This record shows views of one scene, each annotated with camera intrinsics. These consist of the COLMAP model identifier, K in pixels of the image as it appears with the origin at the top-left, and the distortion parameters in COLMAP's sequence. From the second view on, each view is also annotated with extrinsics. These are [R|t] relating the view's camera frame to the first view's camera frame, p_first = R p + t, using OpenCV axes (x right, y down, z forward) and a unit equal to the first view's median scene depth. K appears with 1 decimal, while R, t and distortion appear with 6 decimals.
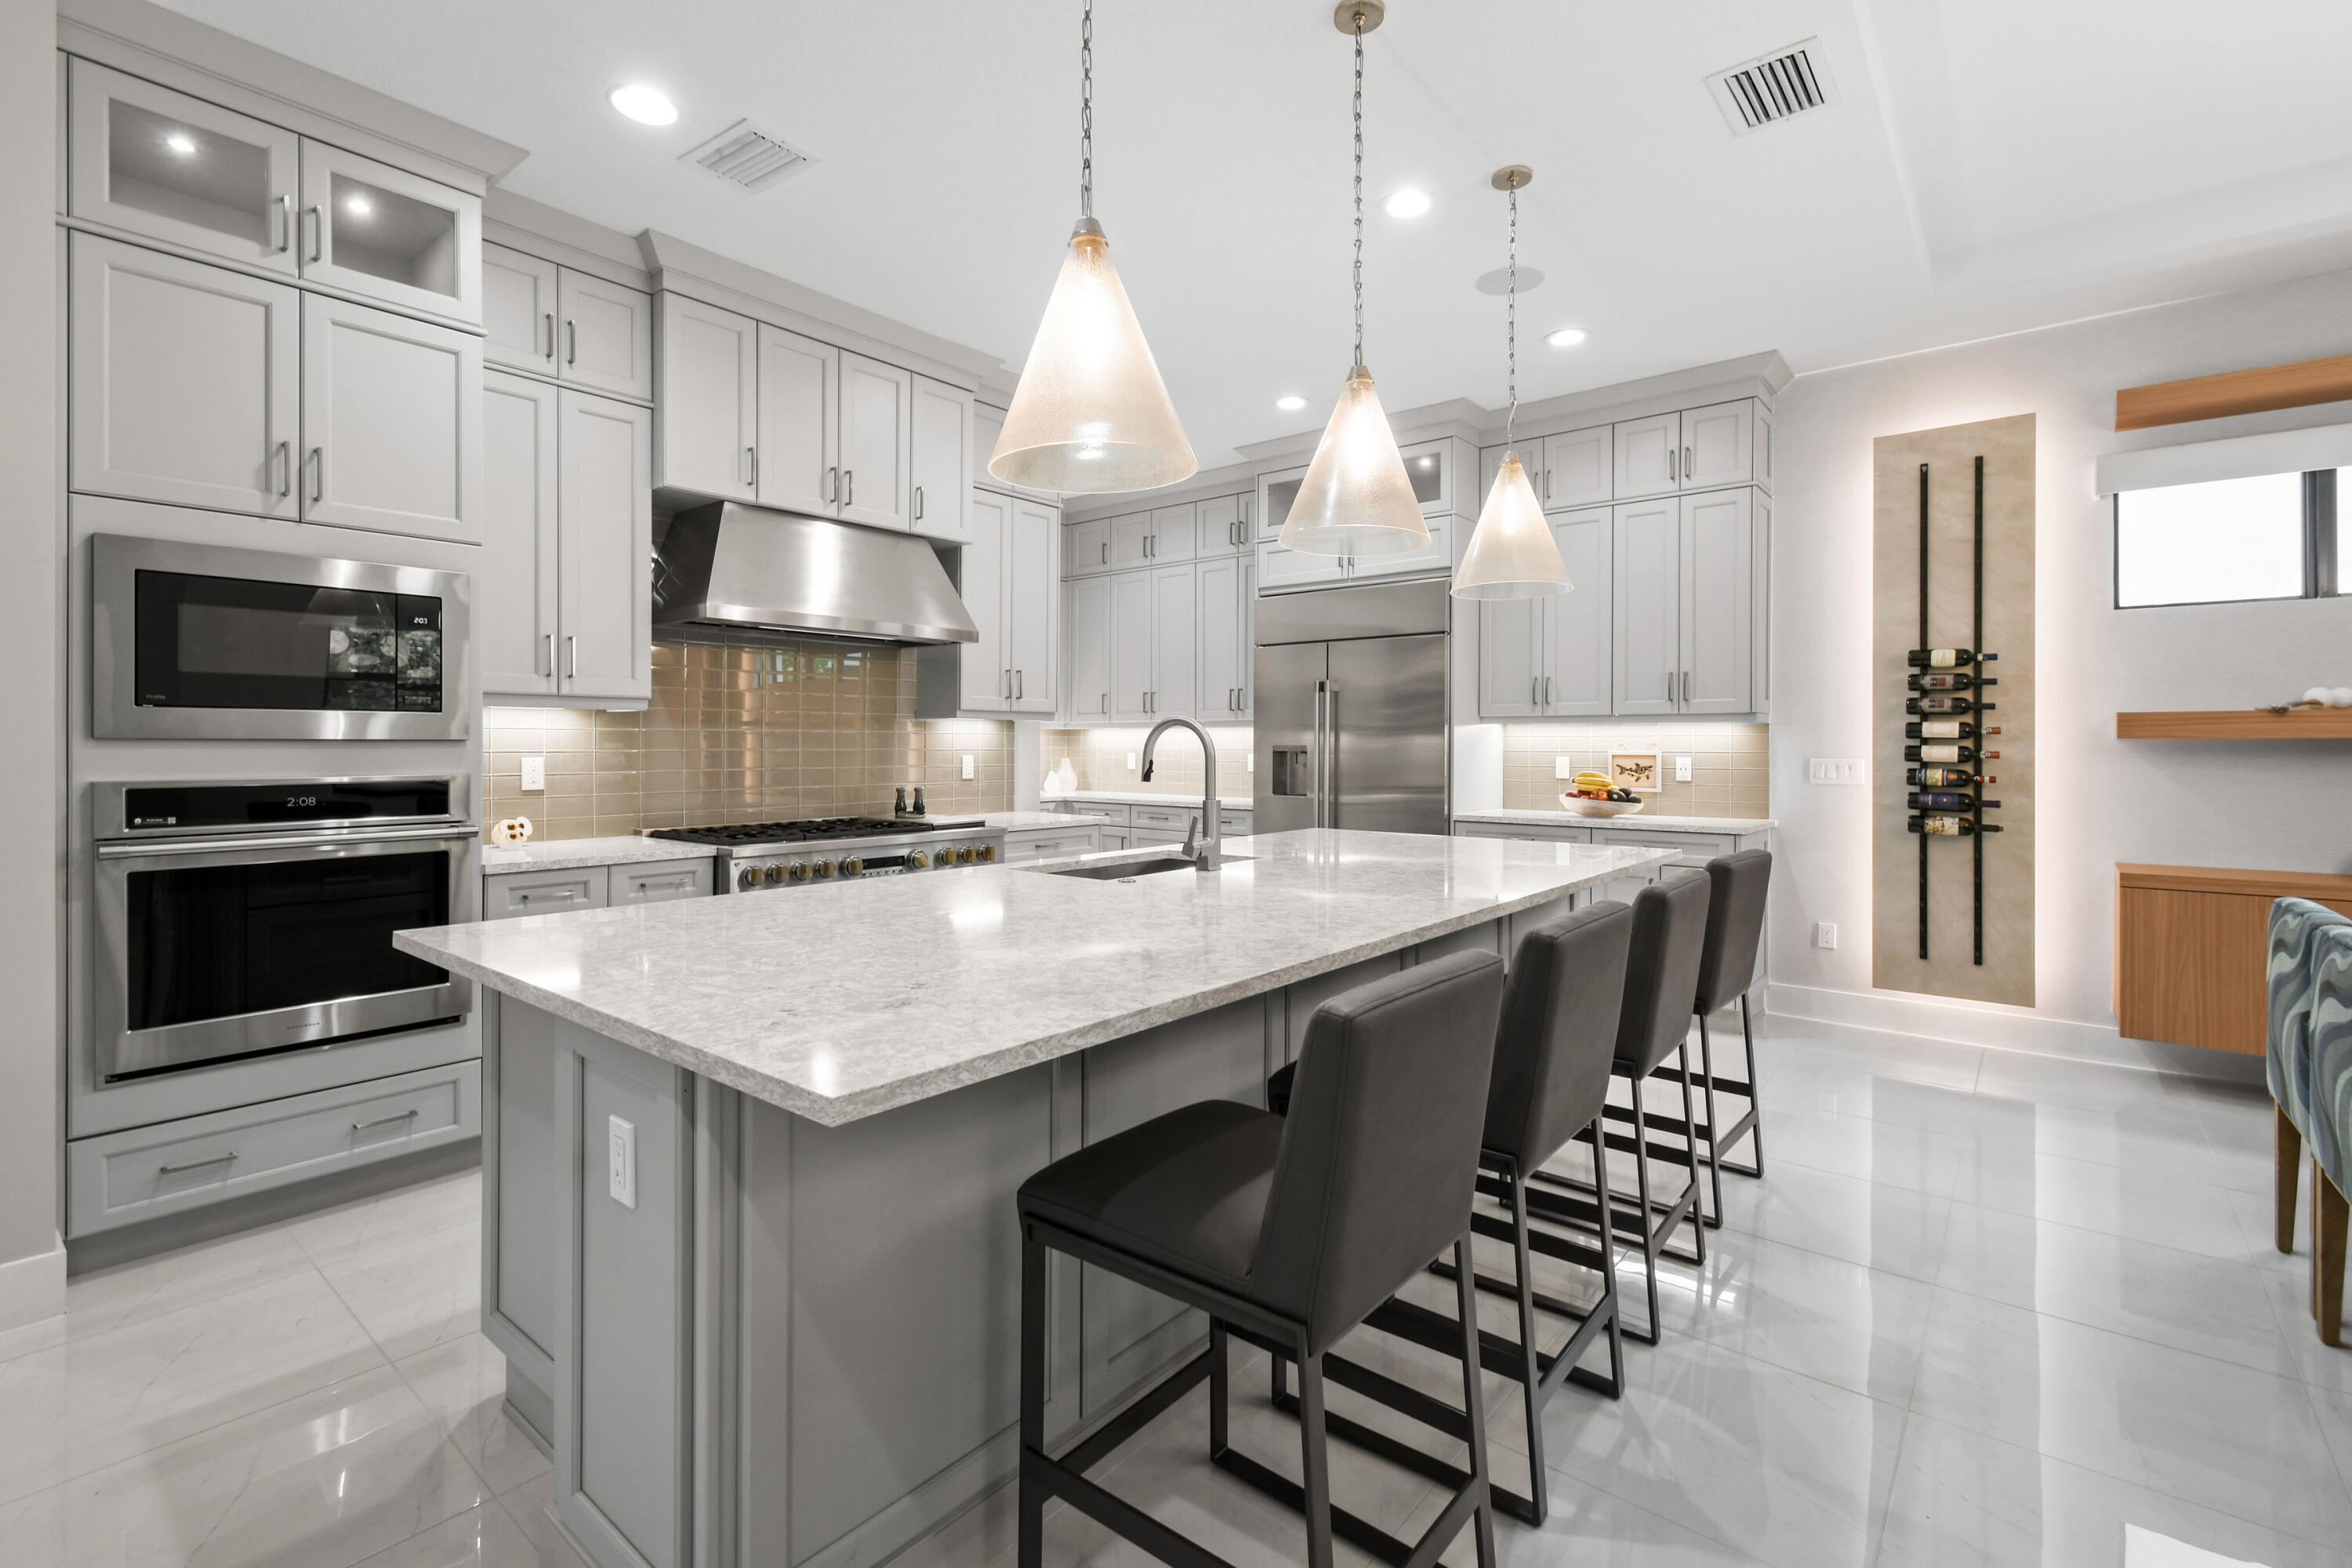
lens RADIAL K [[1051.1, 0, 1187.8], [0, 1051.1, 742.1], [0, 0, 1]] dist [0.009062, -0.003307]
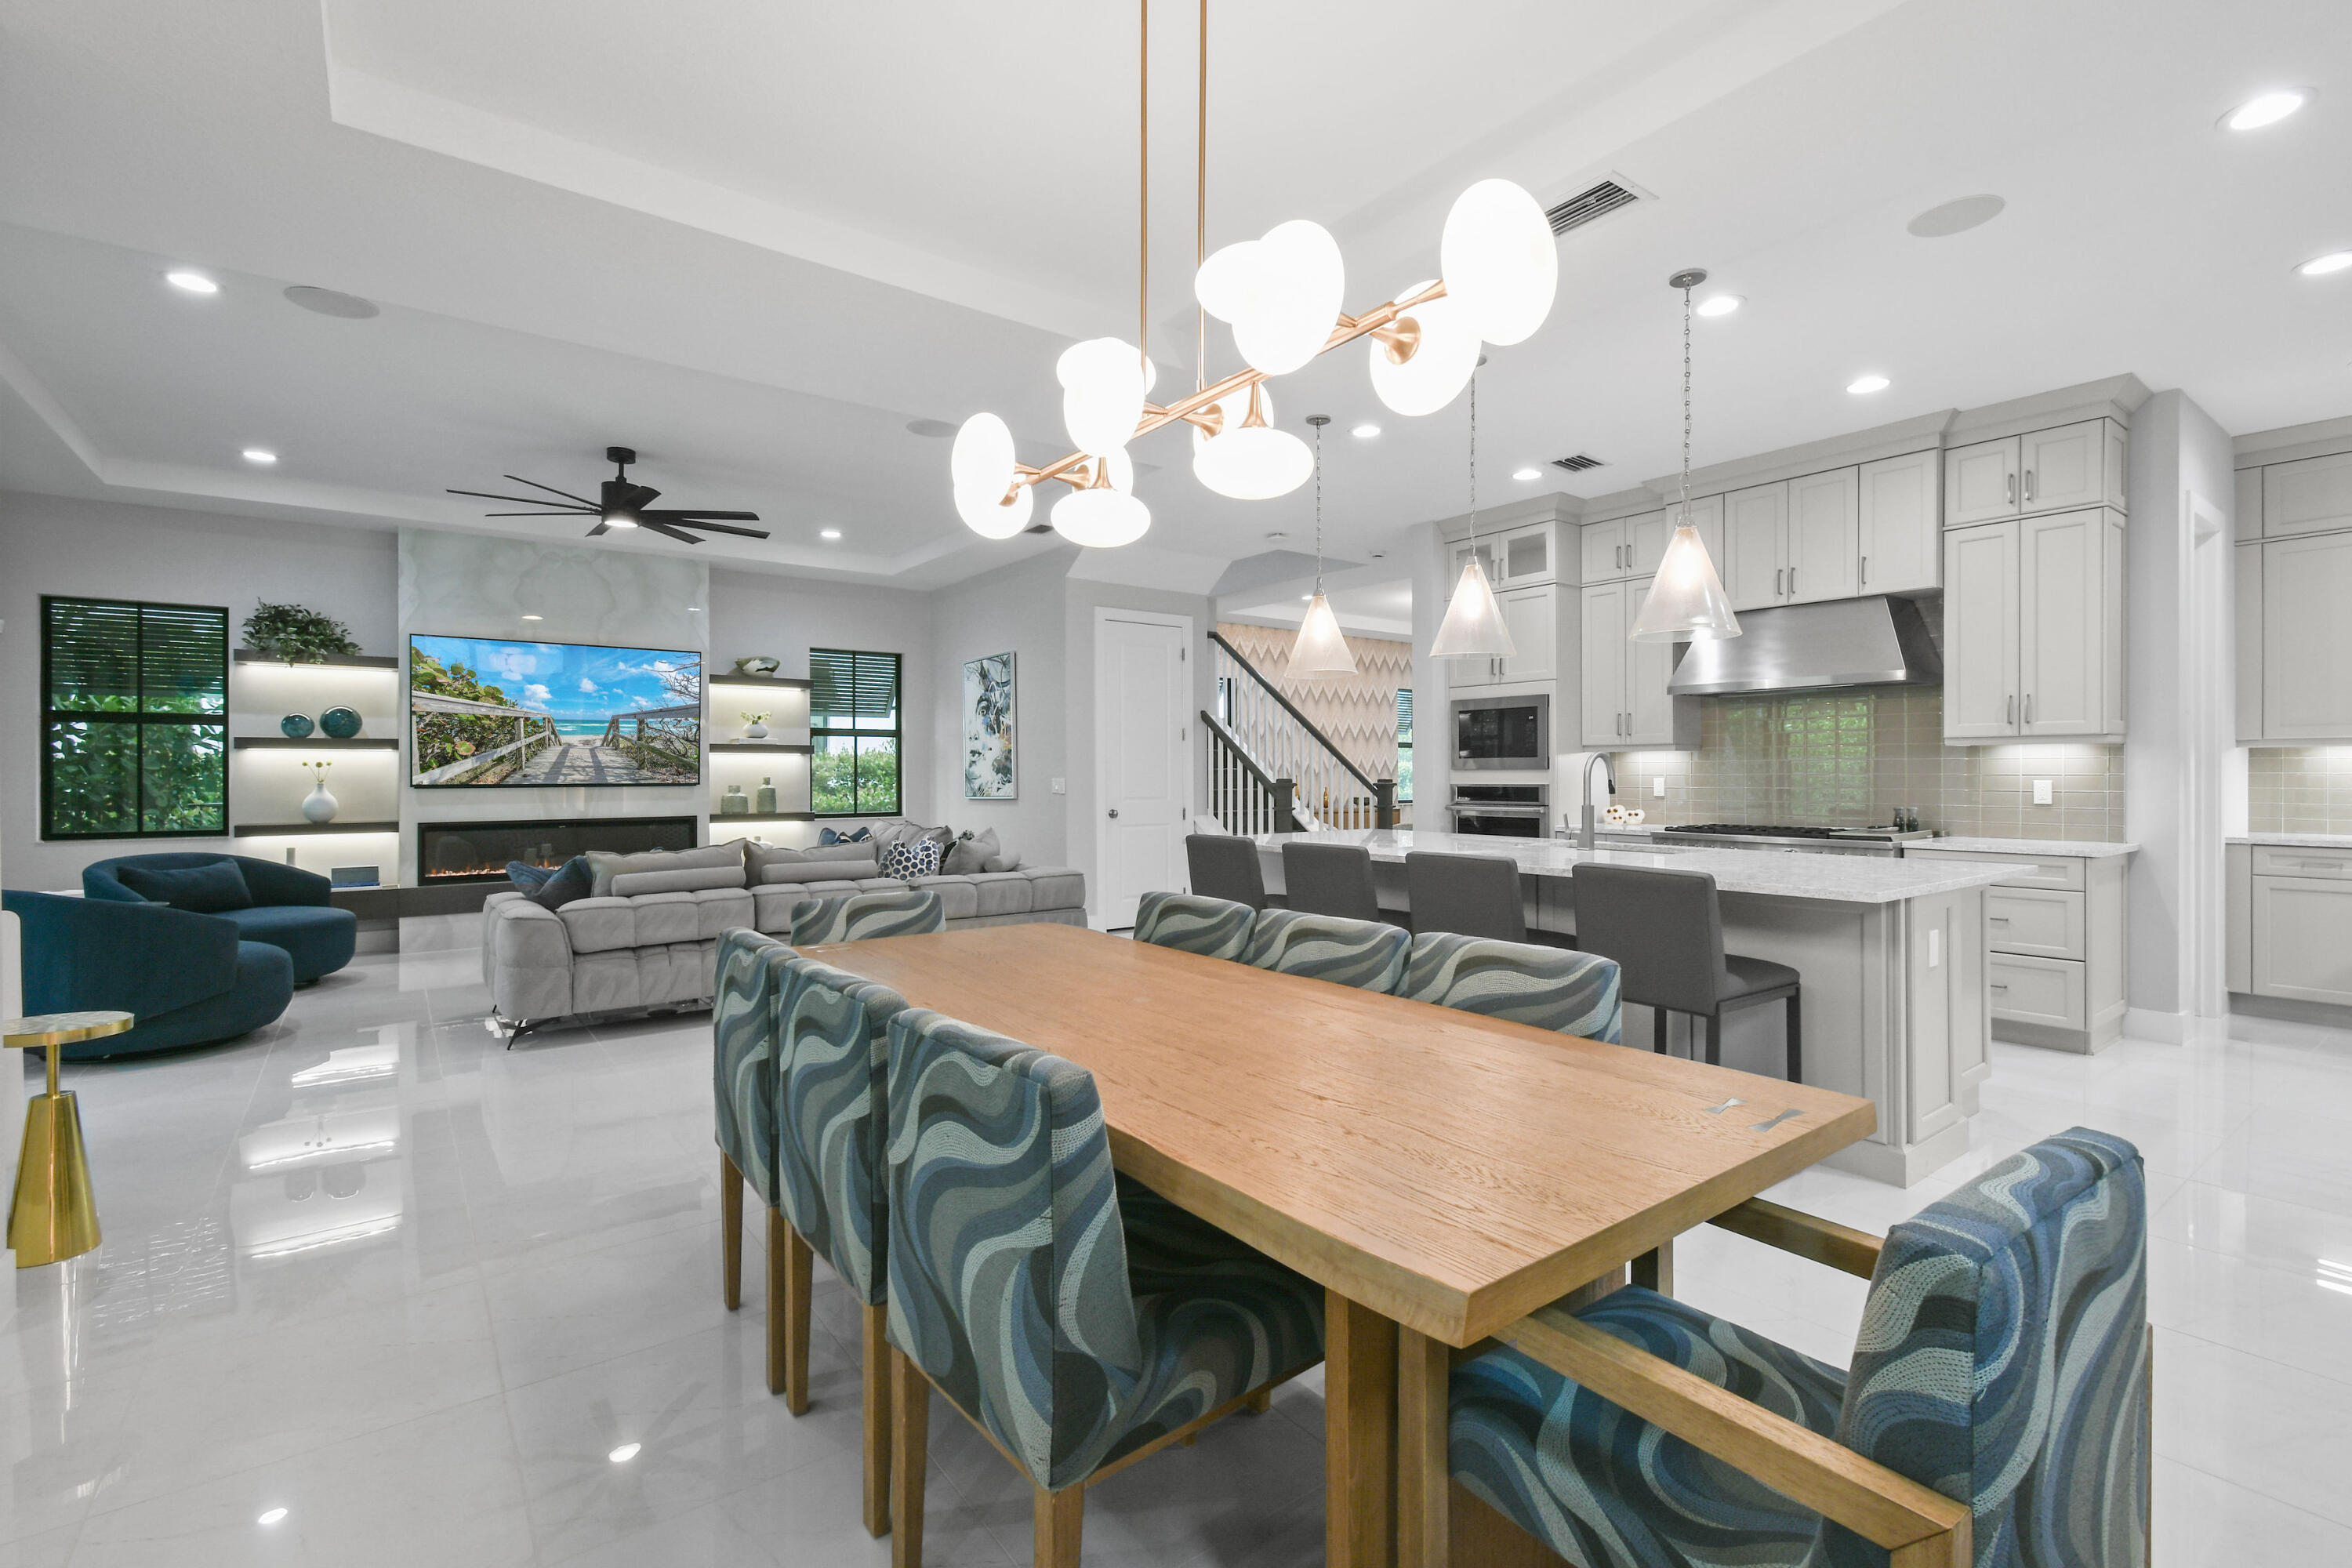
lens RADIAL K [[1051.1, 0, 1174.7], [0, 1051.1, 773.3], [0, 0, 1]] dist [0.009062, -0.003307]
pose [[-0.237226, -0.001045, -0.971454, 1.123654], [0.003721, 0.999991, -0.001985, 0.005362], [0.971447, -0.004086, -0.237220, 0.520929]]
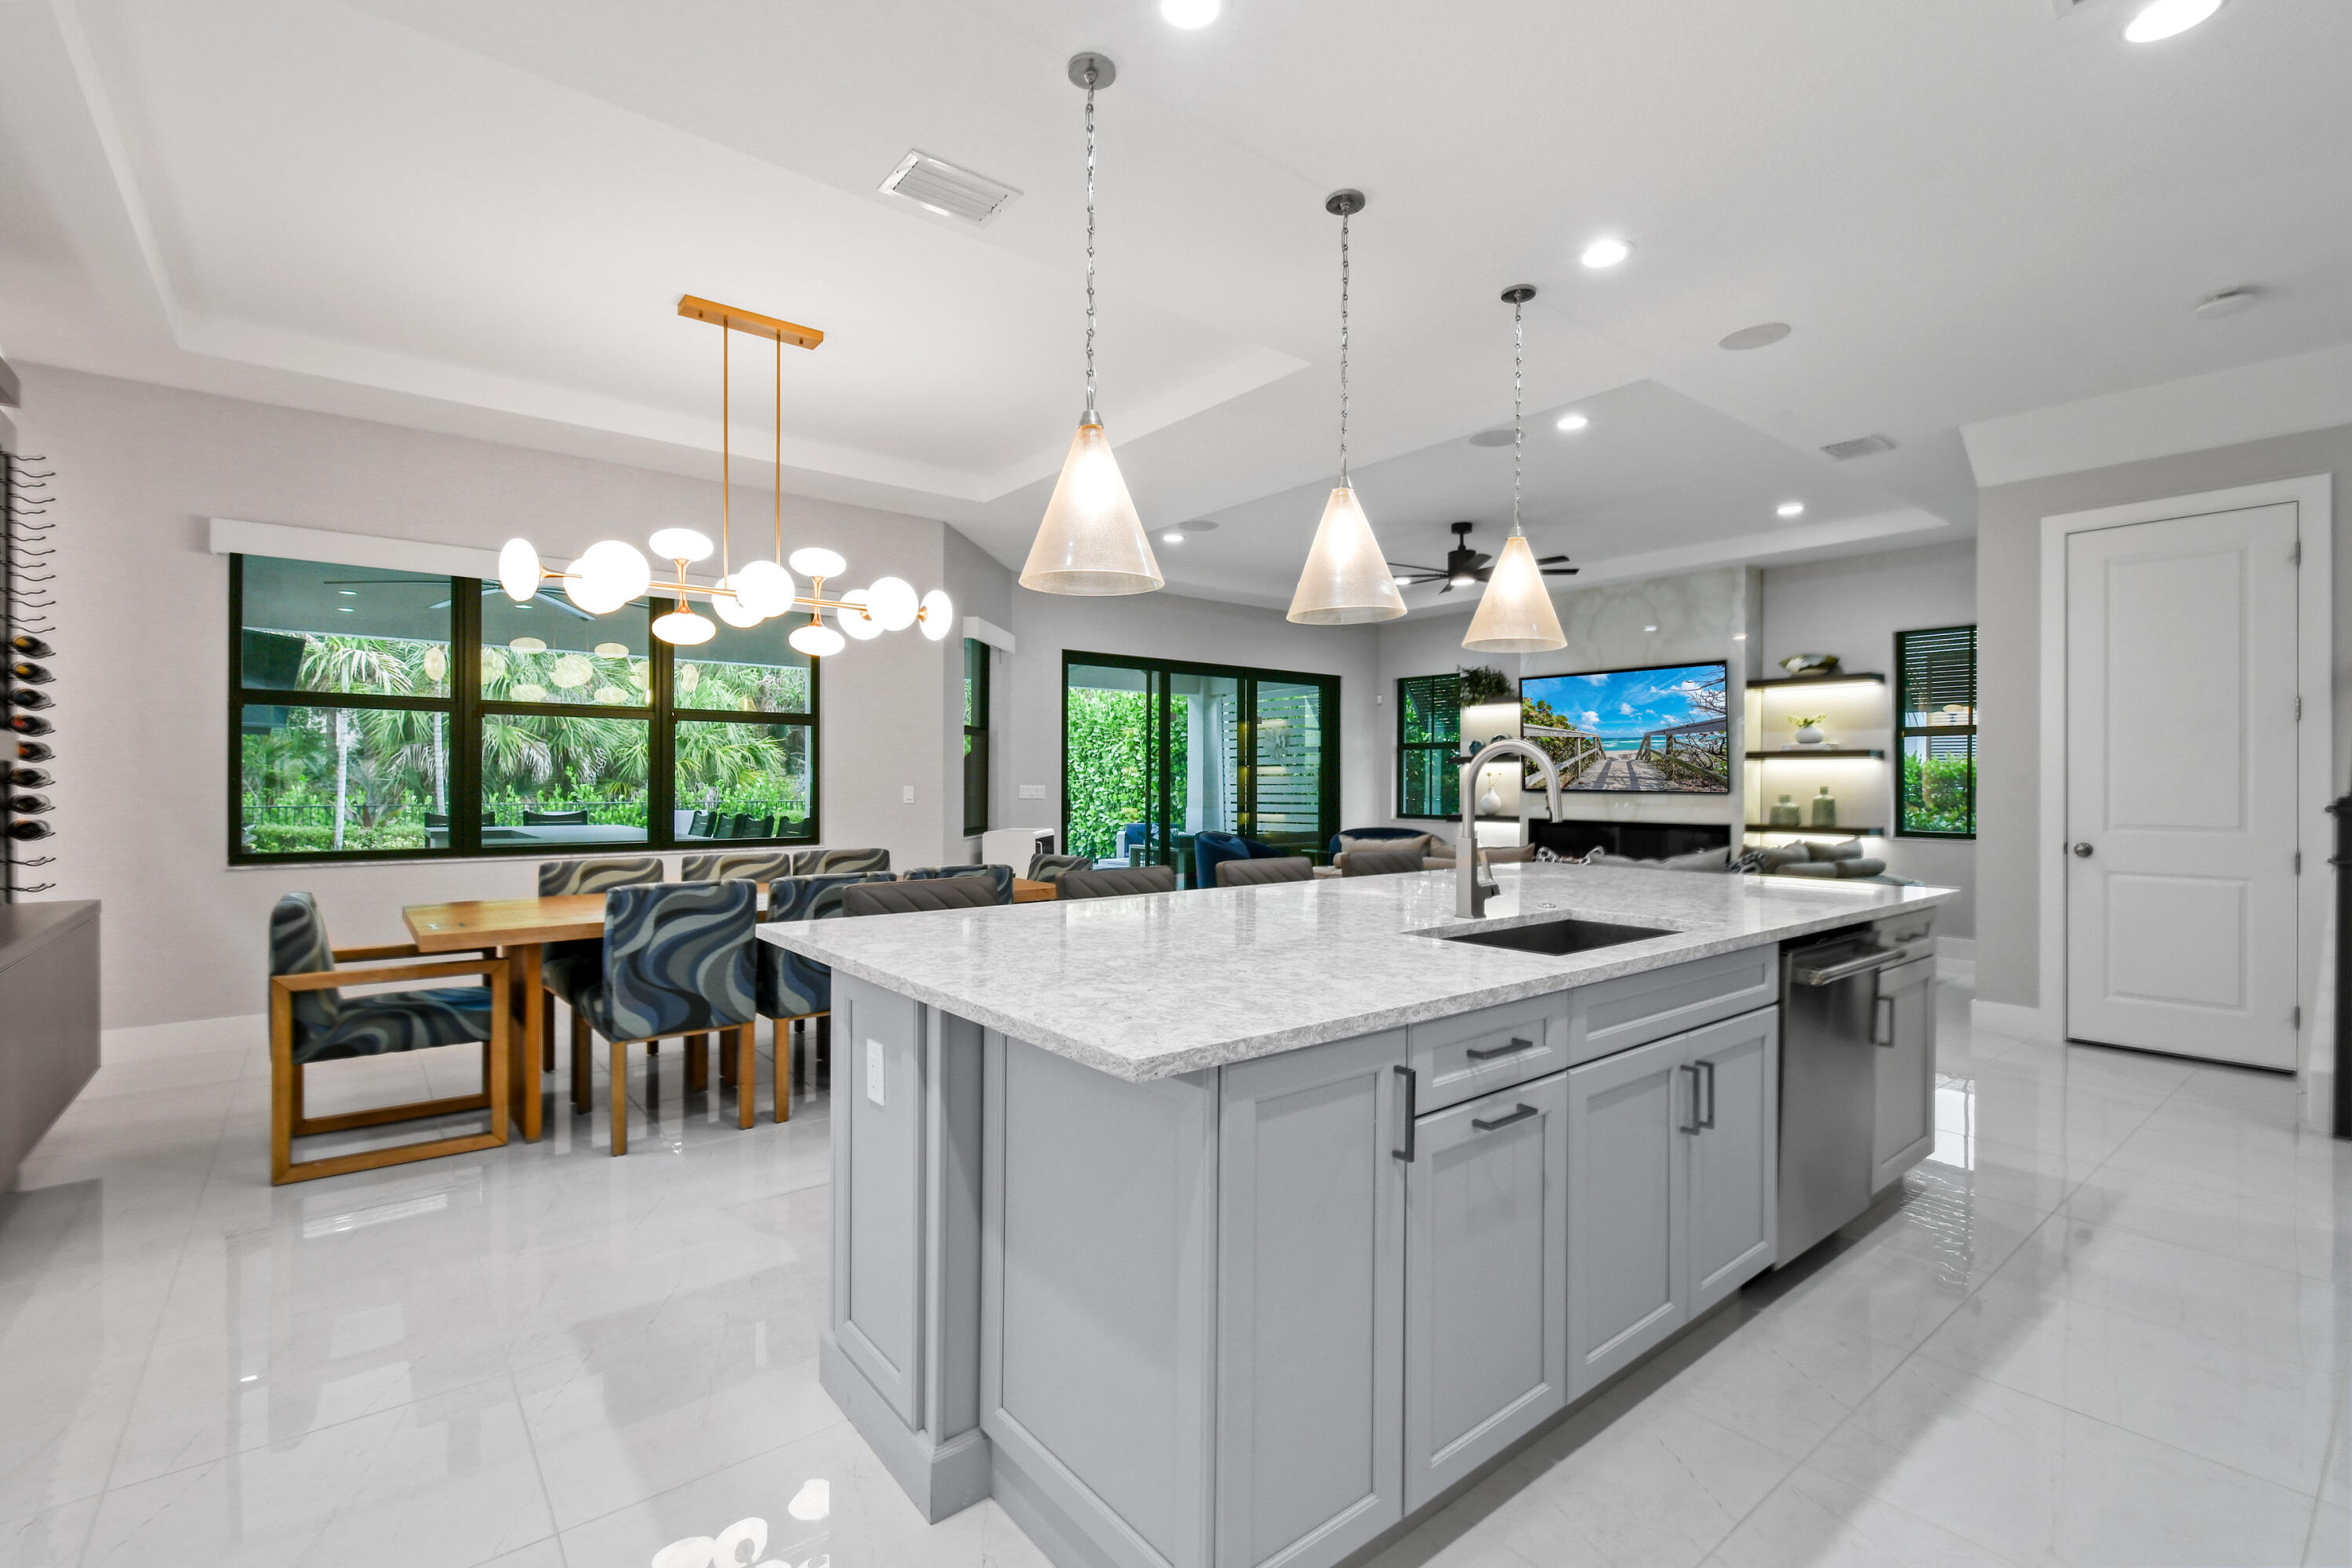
lens RADIAL K [[1051.1, 0, 1174.7], [0, 1051.1, 783.5], [0, 0, 1]] dist [0.009062, -0.003307]
pose [[-0.978472, -0.007199, 0.206254, 0.042250], [-0.007284, 0.999973, 0.000346, 0.008088], [-0.206251, -0.001163, -0.978498, 1.291648]]
